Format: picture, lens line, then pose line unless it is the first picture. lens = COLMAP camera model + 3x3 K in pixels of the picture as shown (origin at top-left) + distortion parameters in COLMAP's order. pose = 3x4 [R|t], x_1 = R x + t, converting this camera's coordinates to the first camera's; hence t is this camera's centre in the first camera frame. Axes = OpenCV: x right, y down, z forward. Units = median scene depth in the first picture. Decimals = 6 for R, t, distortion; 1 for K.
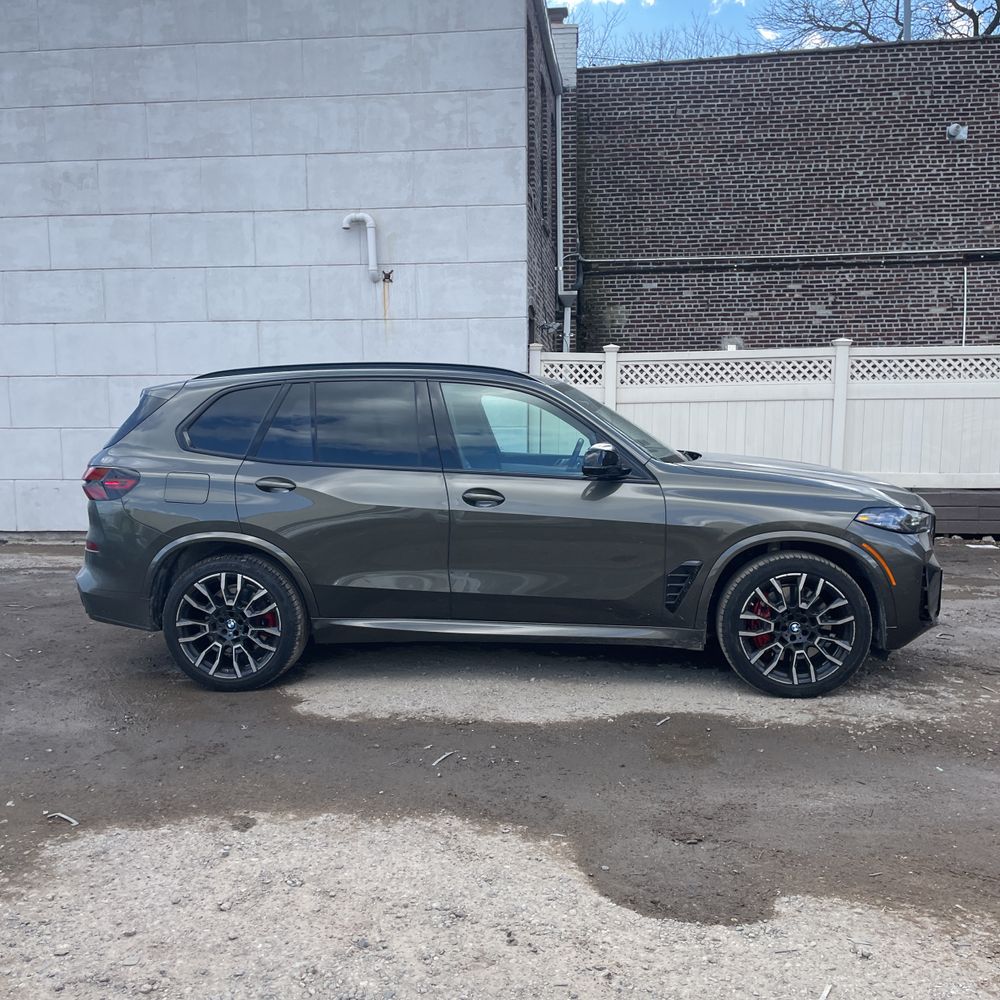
lens RADIAL K [[996.7, 0, 505.6], [0, 996.7, 512.9], [0, 0, 1]] dist [0.098535, -0.123181]
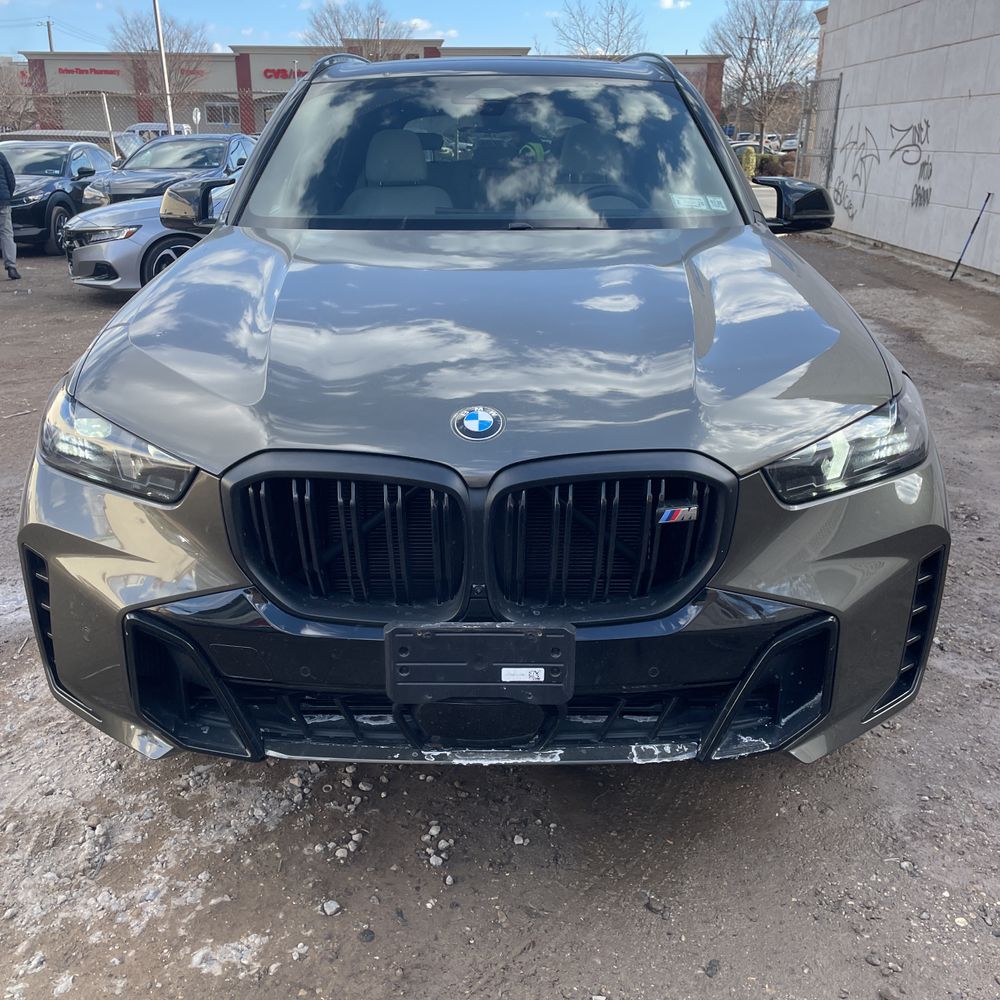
lens RADIAL K [[998.6, 0, 486.6], [0, 998.6, 511.7], [0, 0, 1]] dist [0.090067, -0.111080]
pose [[0.096169, 0.354359, -0.930151, 0.243068], [-0.115173, 0.932167, 0.343219, -0.034709], [0.988679, 0.074122, 0.130458, 0.349406]]
